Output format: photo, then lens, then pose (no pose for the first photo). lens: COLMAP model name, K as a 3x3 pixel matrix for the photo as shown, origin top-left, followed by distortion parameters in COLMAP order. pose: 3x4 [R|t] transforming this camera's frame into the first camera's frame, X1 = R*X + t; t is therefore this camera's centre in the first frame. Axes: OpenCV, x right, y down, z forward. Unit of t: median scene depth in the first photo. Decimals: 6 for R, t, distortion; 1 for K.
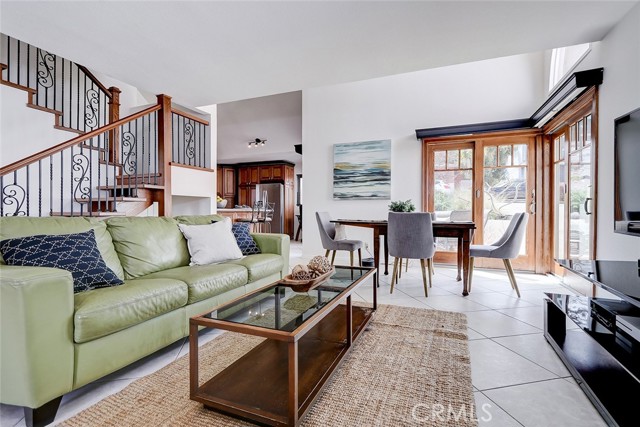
lens RADIAL K [[295.9, 0, 314.4], [0, 295.9, 209.5], [0, 0, 1]] dist [-0.000163, -0.004497]
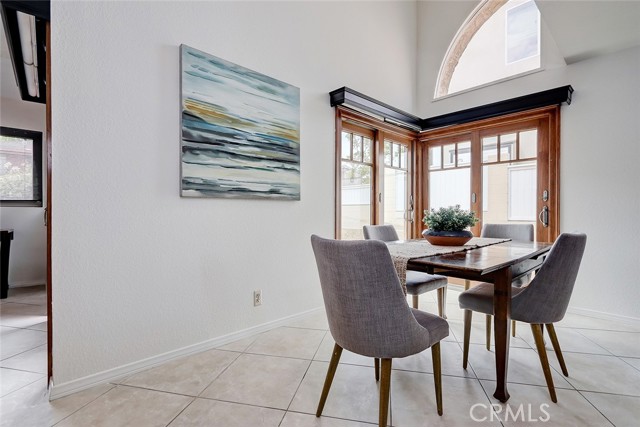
lens RADIAL K [[295.9, 0, 321.9], [0, 295.9, 211.9], [0, 0, 1]] dist [-0.000163, -0.004497]
pose [[0.404804, -0.005990, 0.914384, -0.222335], [-0.006756, 0.999932, 0.009541, -0.018862], [-0.914378, -0.010040, 0.404736, 0.765430]]
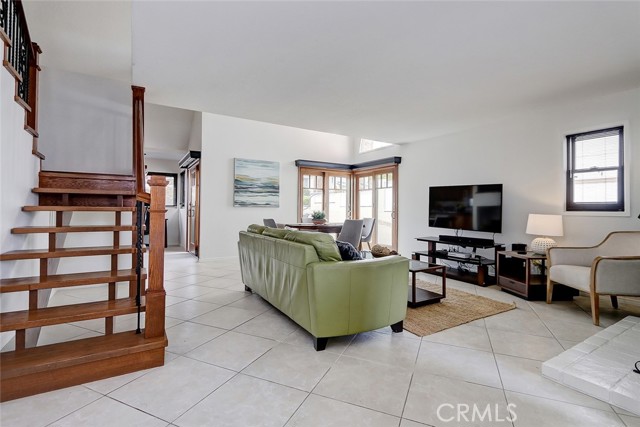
lens RADIAL K [[295.9, 0, 324.6], [0, 295.9, 204.3], [0, 0, 1]] dist [-0.000163, -0.004497]
pose [[0.572124, 0.014584, 0.820038, -0.742738], [-0.010417, 0.999890, -0.010515, -0.036006], [-0.820101, -0.002526, 0.572213, 0.066644]]
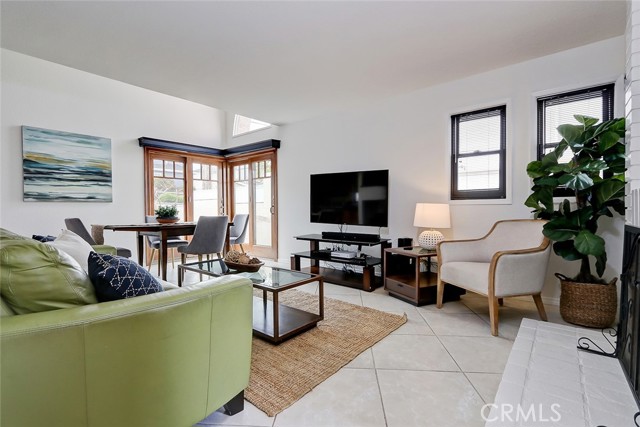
lens RADIAL K [[295.9, 0, 323.1], [0, 295.9, 212.5], [0, 0, 1]] dist [-0.000163, -0.004497]
pose [[0.262239, -0.021142, 0.964771, -0.494815], [0.004178, 0.999775, 0.020773, -0.018476], [-0.964994, -0.001416, 0.262268, 0.099113]]
